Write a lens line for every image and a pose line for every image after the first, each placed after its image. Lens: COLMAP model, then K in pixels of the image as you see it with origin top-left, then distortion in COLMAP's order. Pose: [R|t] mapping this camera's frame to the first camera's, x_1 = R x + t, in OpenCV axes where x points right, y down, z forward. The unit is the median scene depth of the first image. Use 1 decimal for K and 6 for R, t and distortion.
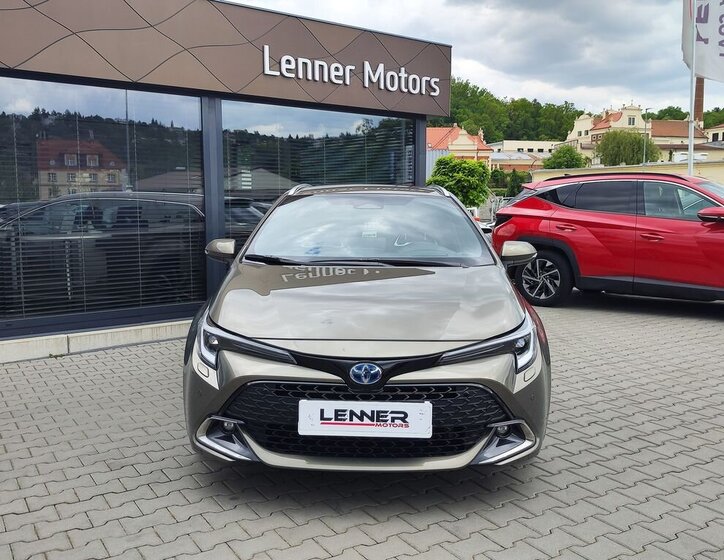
lens RADIAL K [[722.5, 0, 362.0], [0, 722.5, 280.0], [0, 0, 1]] dist [0.042574, -0.012680]
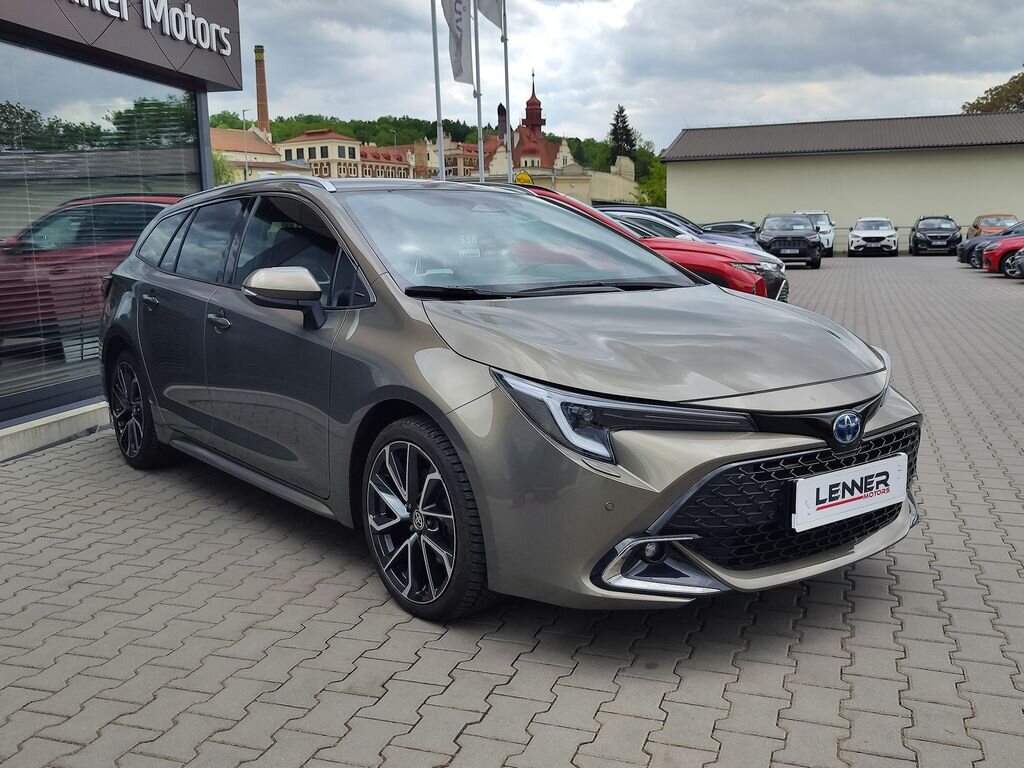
lens RADIAL K [[984.0, 0, 512.0], [0, 984.0, 384.0], [0, 0, 1]] dist [0.014288, -0.015779]
pose [[0.767834, -0.108098, 0.631463, -0.325126], [0.083826, 0.994140, 0.068254, -0.002230], [-0.635141, 0.000525, 0.772396, 0.179435]]
